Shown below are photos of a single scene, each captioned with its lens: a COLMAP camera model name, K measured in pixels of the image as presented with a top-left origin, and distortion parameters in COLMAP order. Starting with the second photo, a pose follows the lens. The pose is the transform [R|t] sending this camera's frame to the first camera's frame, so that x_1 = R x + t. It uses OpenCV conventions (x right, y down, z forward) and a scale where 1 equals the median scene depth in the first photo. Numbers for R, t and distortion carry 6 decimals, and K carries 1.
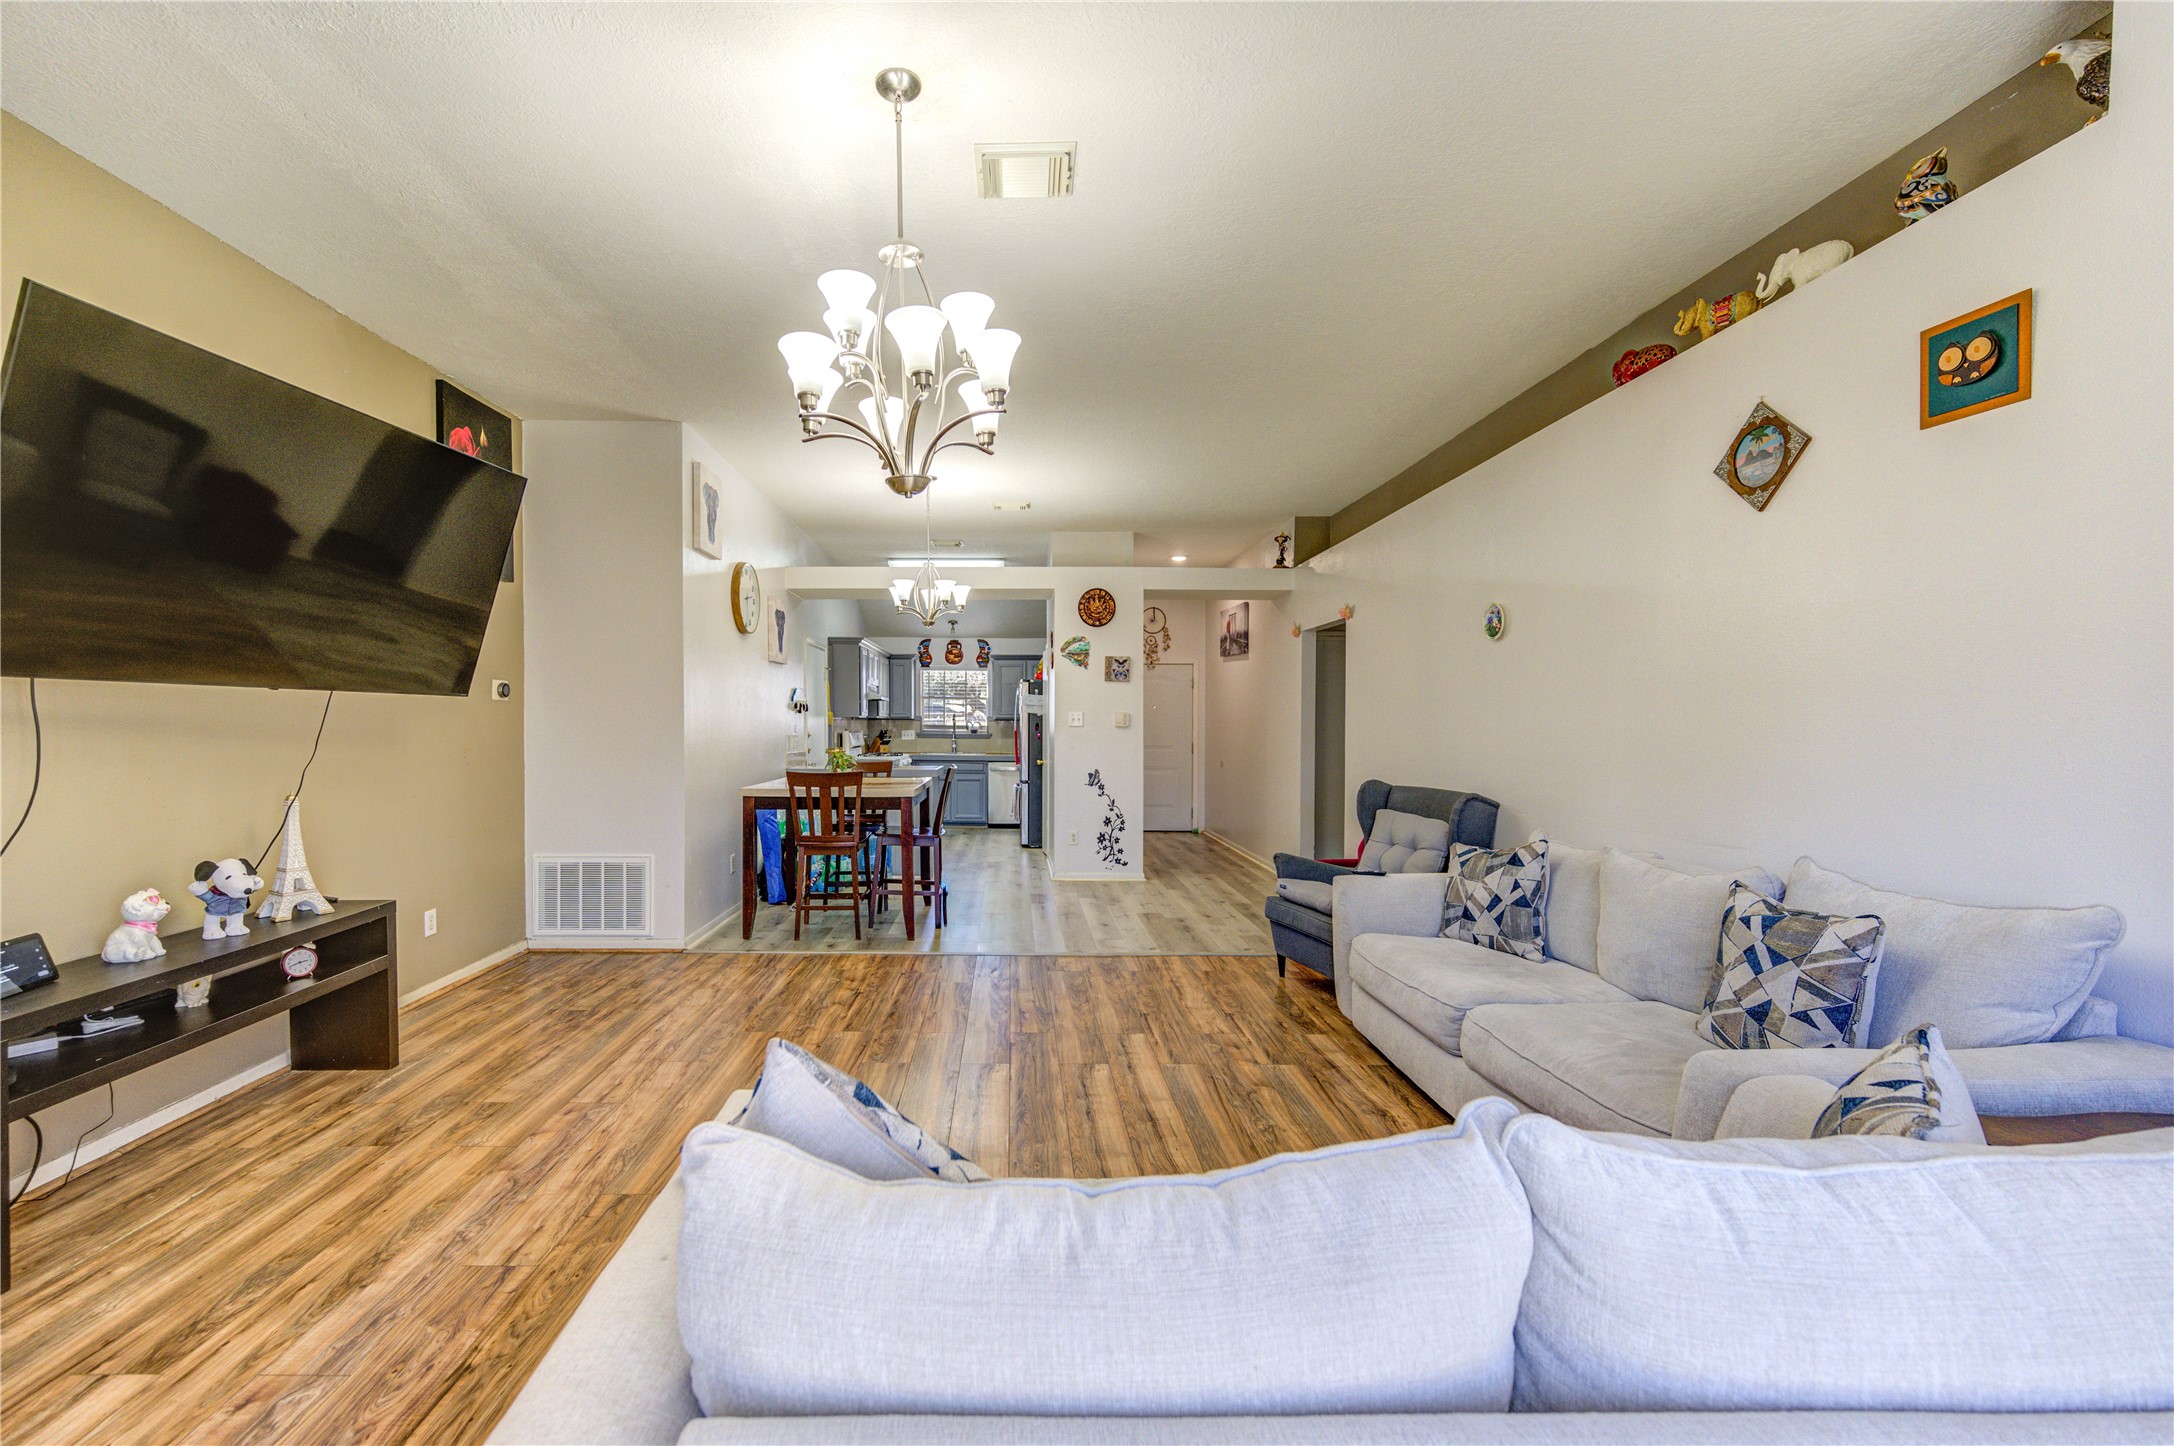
lens RADIAL K [[889.2, 0, 994.3], [0, 889.2, 733.6], [0, 0, 1]] dist [0.000168, -0.000595]
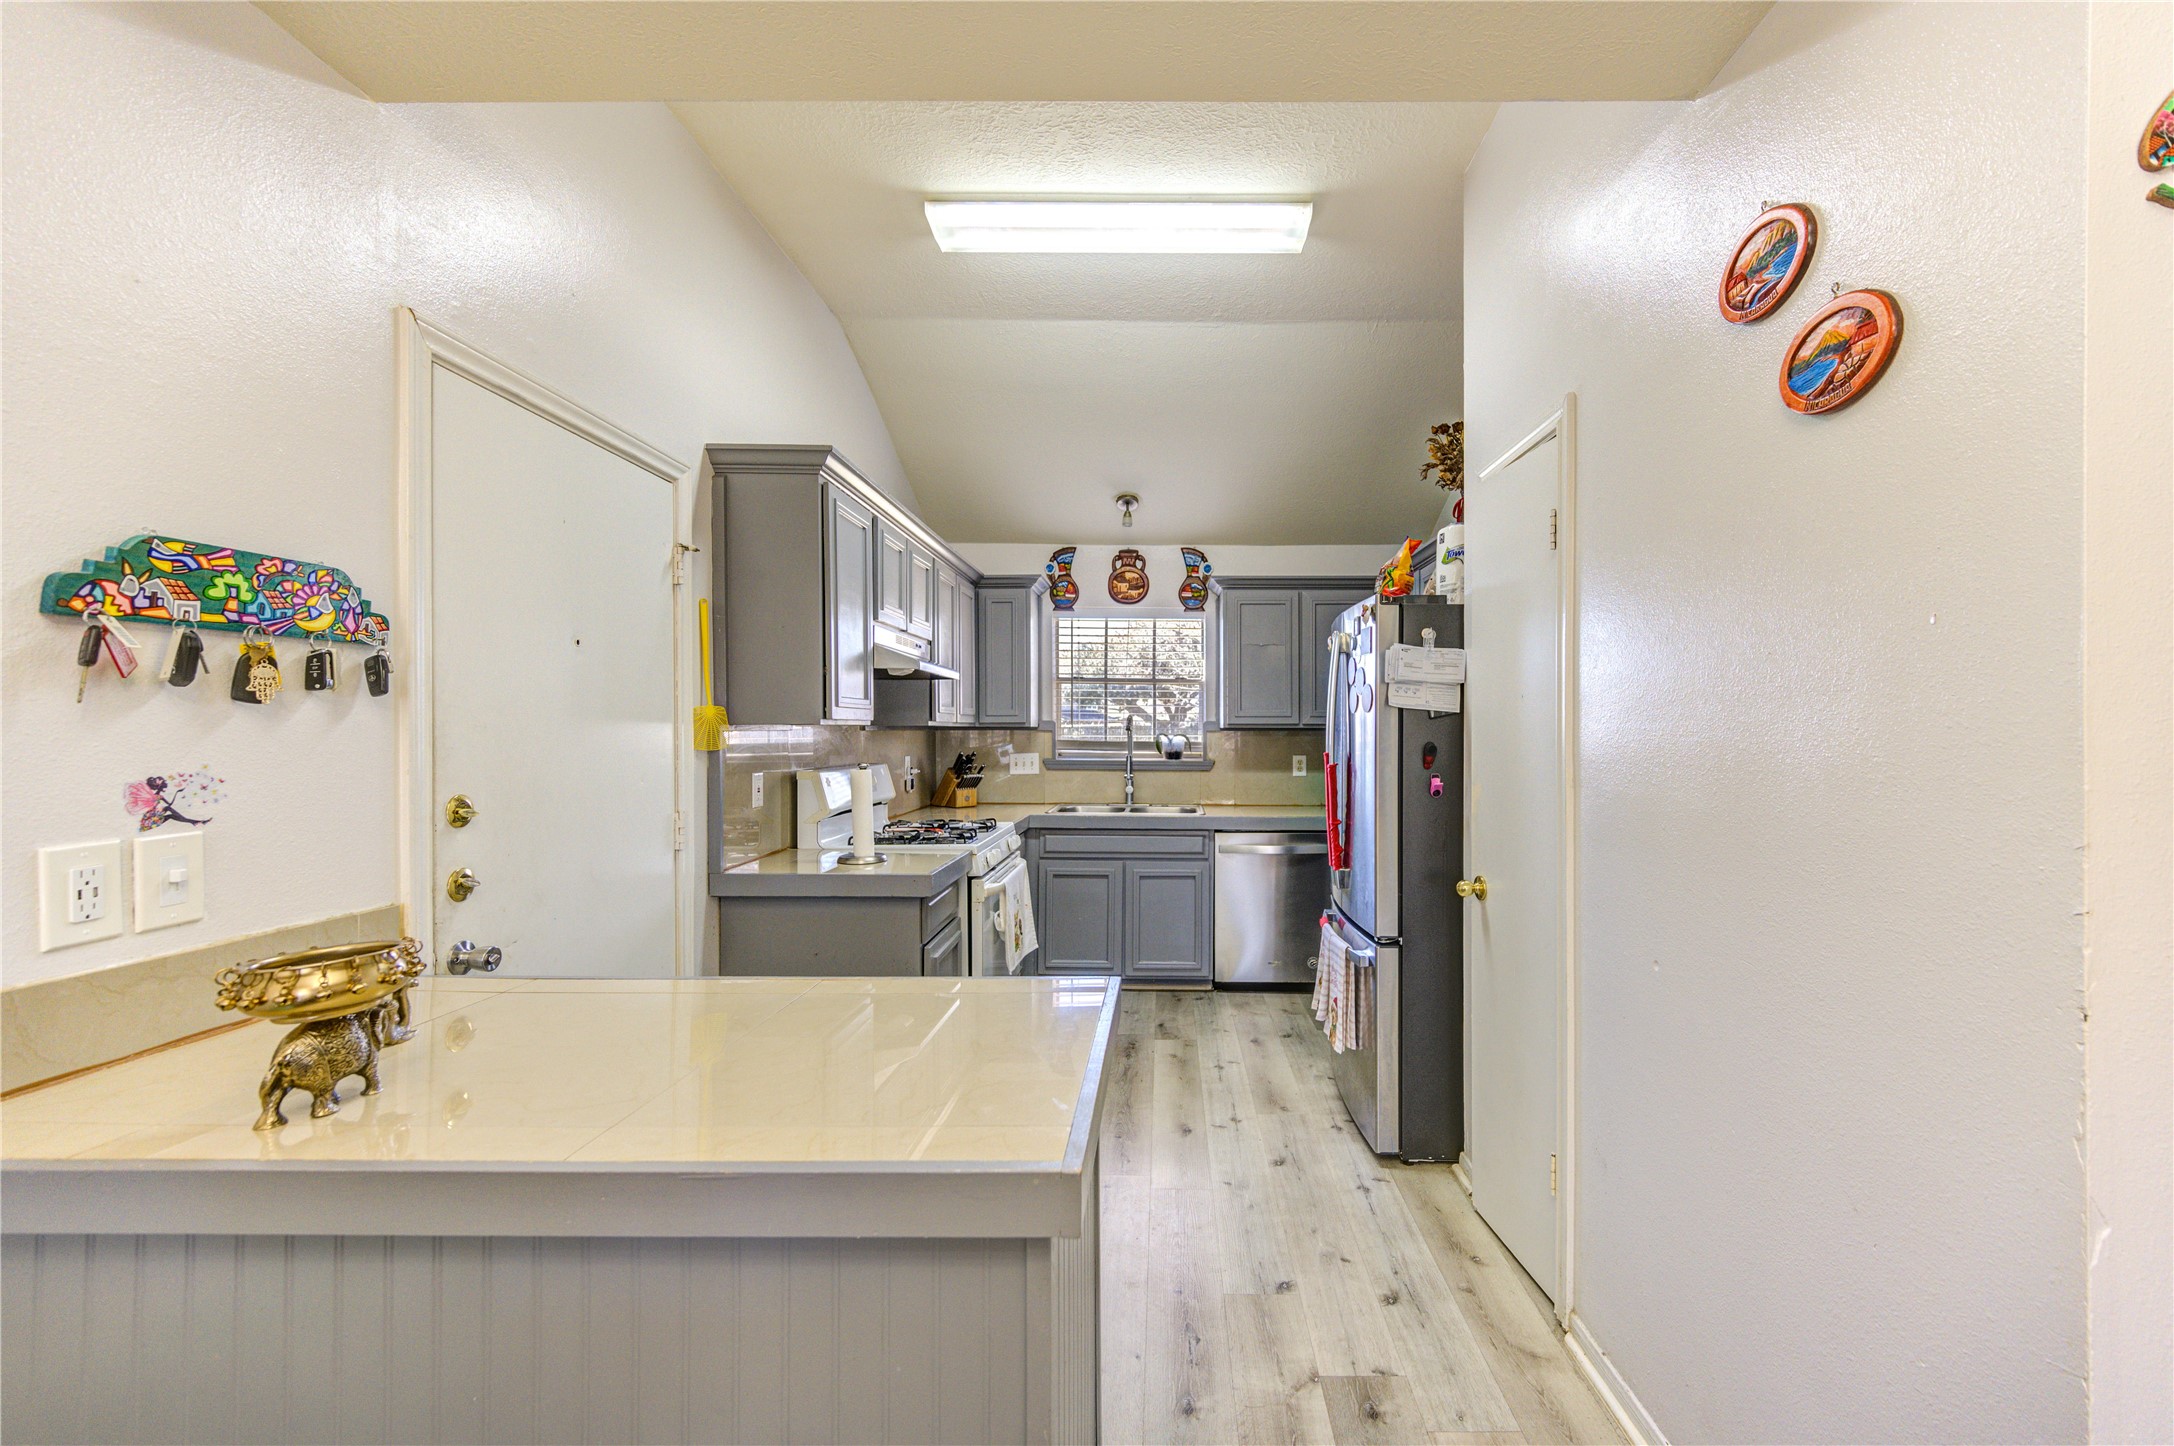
lens RADIAL K [[877.4, 0, 1177.9], [0, 877.4, 728.1], [0, 0, 1]] dist [0.000792, -0.000213]
pose [[0.999454, -0.001466, 0.033004, -0.083616], [0.001896, 0.999914, -0.013011, -0.024845], [-0.032982, 0.013066, 0.999371, 1.339750]]
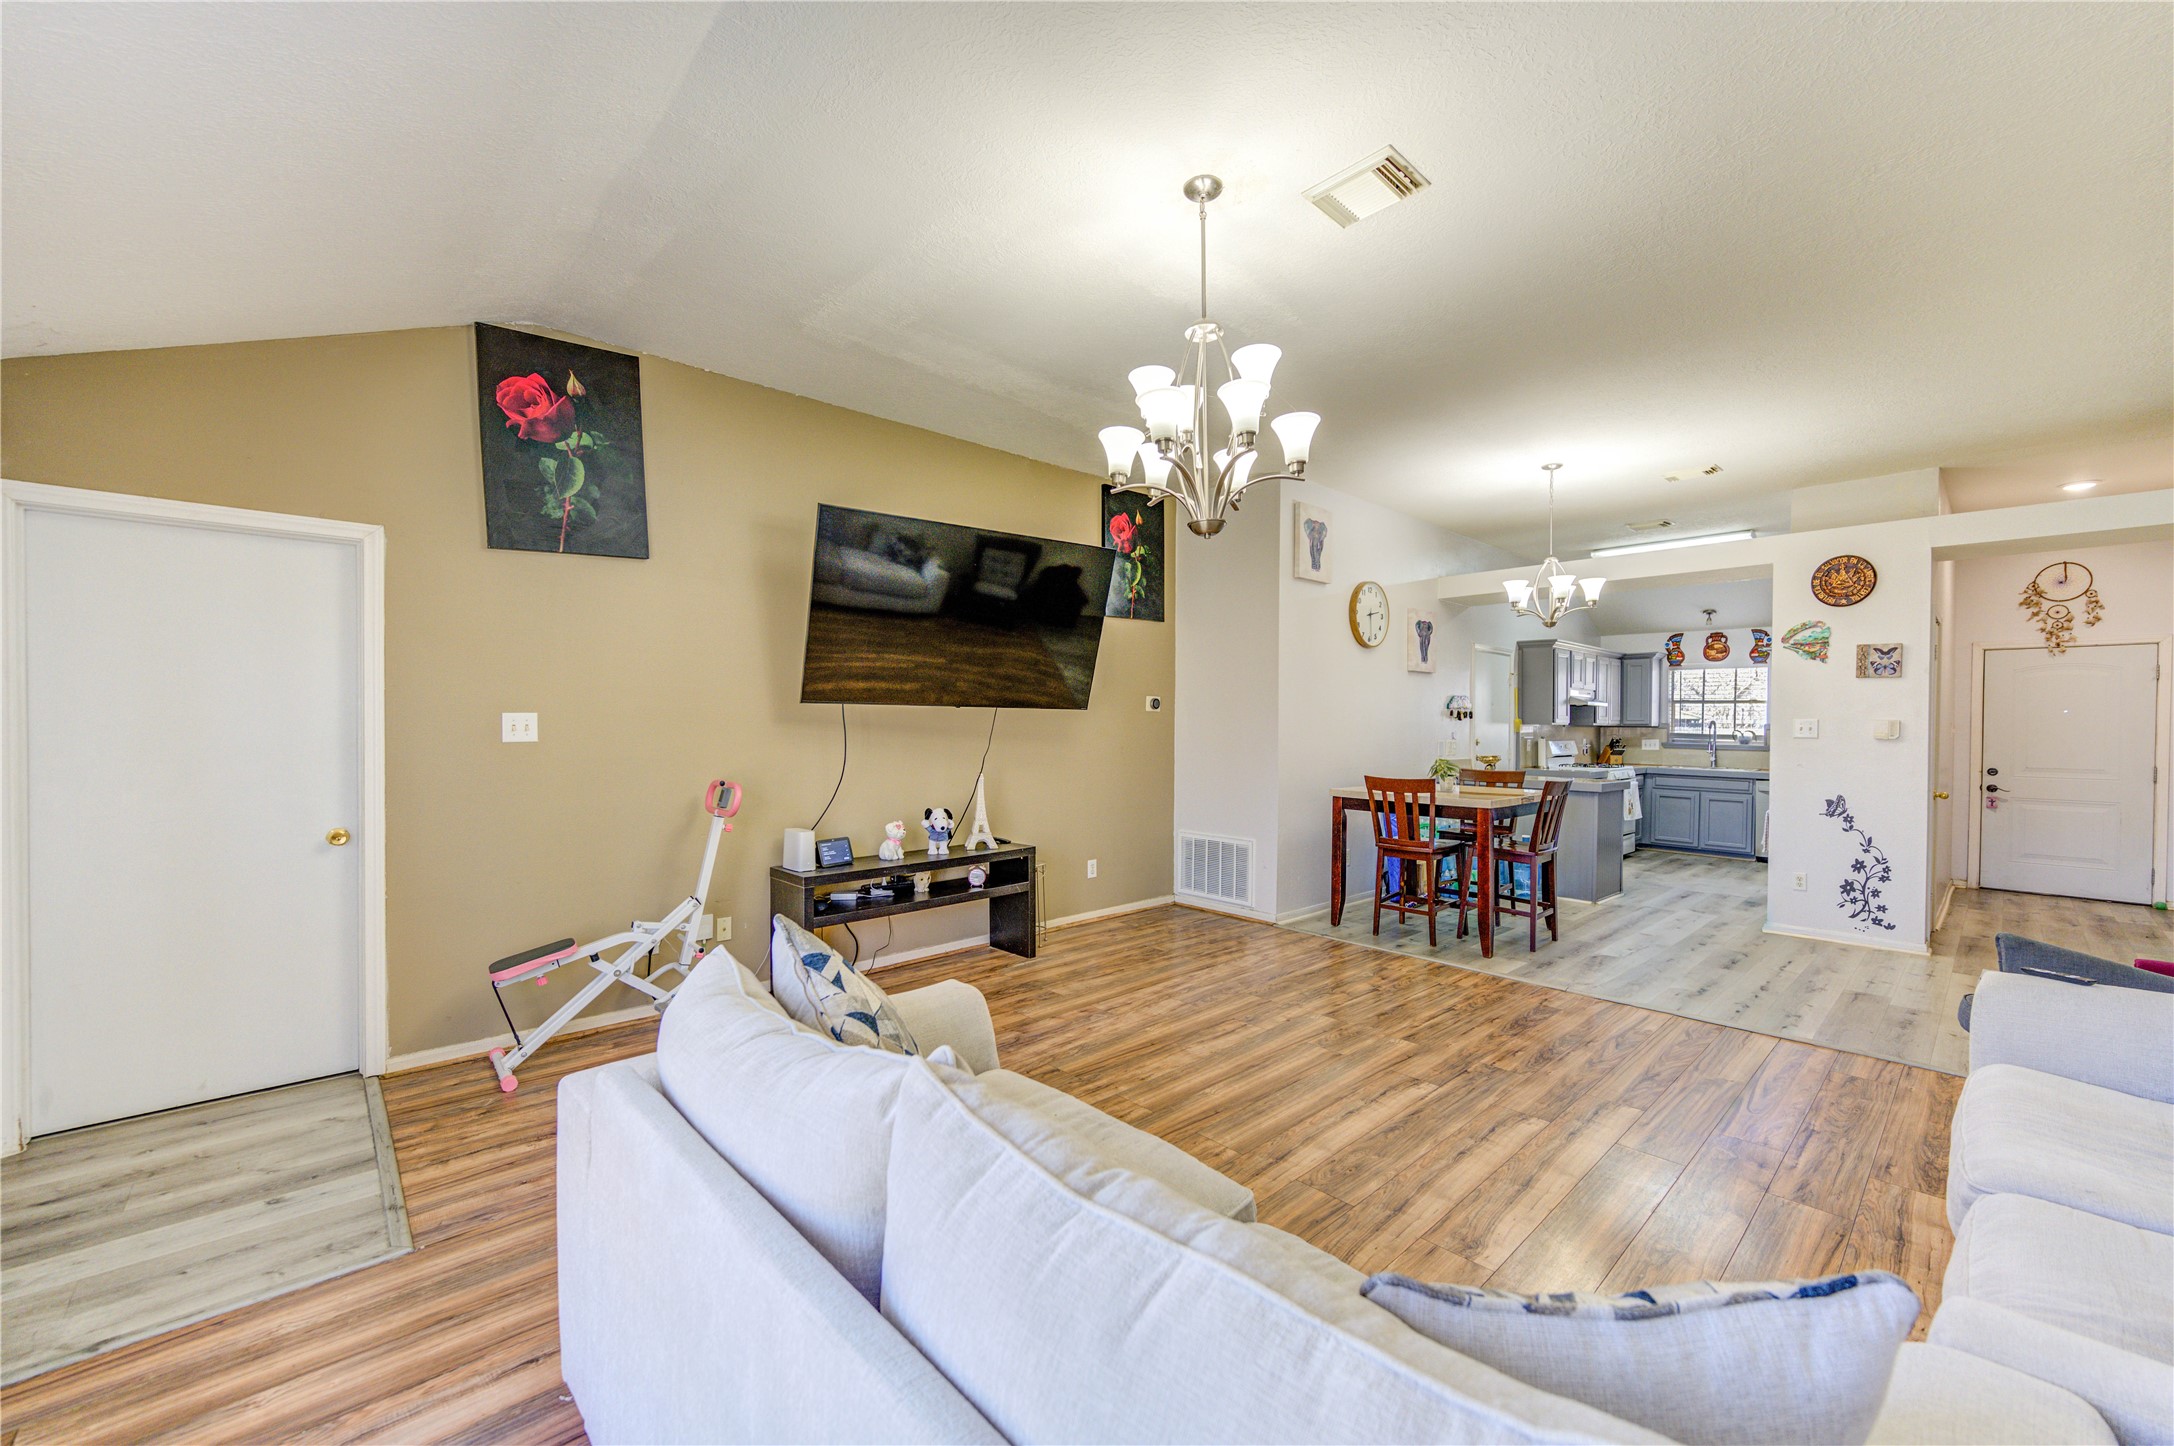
lens RADIAL K [[839.9, 0, 1085.0], [0, 839.9, 734.0], [0, 0, 1]] dist [0.002443, 0.000121]
pose [[0.687481, 0.013046, -0.726085, 0.289047], [-0.016294, 0.999864, 0.002538, -0.004685], [0.726019, 0.010086, 0.687600, 0.062654]]
